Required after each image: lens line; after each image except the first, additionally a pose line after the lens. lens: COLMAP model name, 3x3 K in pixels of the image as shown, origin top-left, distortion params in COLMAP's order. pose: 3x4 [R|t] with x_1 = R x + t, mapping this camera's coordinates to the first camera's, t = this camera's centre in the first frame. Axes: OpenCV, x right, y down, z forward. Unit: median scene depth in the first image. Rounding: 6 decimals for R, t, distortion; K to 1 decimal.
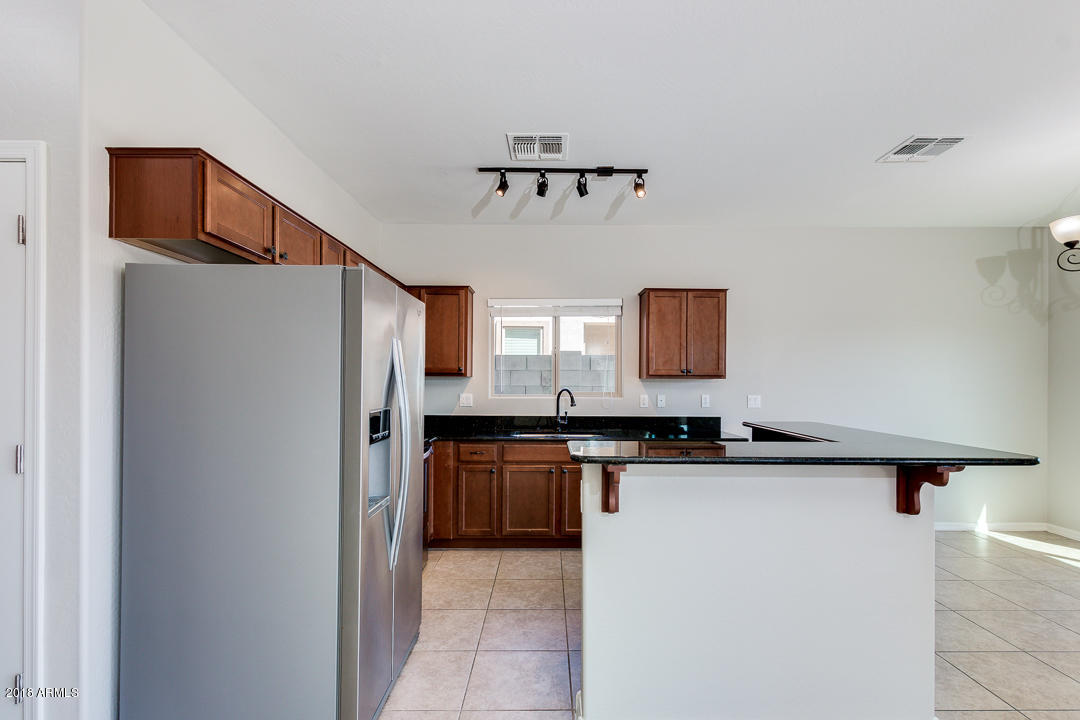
lens RADIAL K [[416.5, 0, 543.9], [0, 416.5, 379.3], [0, 0, 1]] dist [-0.000665, -0.000141]
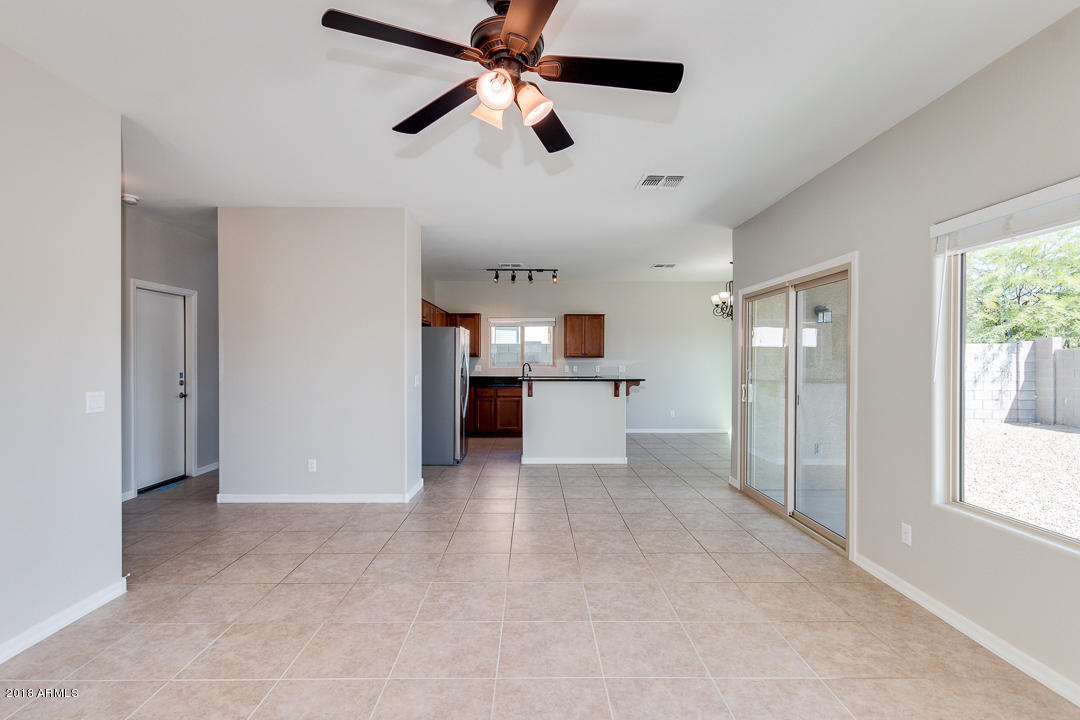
lens RADIAL K [[507.5, 0, 520.2], [0, 507.5, 374.5], [0, 0, 1]] dist [0.000980, -0.000134]
pose [[0.999715, -0.001026, -0.023845, 0.082404], [0.001793, 0.999481, 0.032161, -0.000579], [0.023800, -0.032195, 0.999198, -1.530121]]
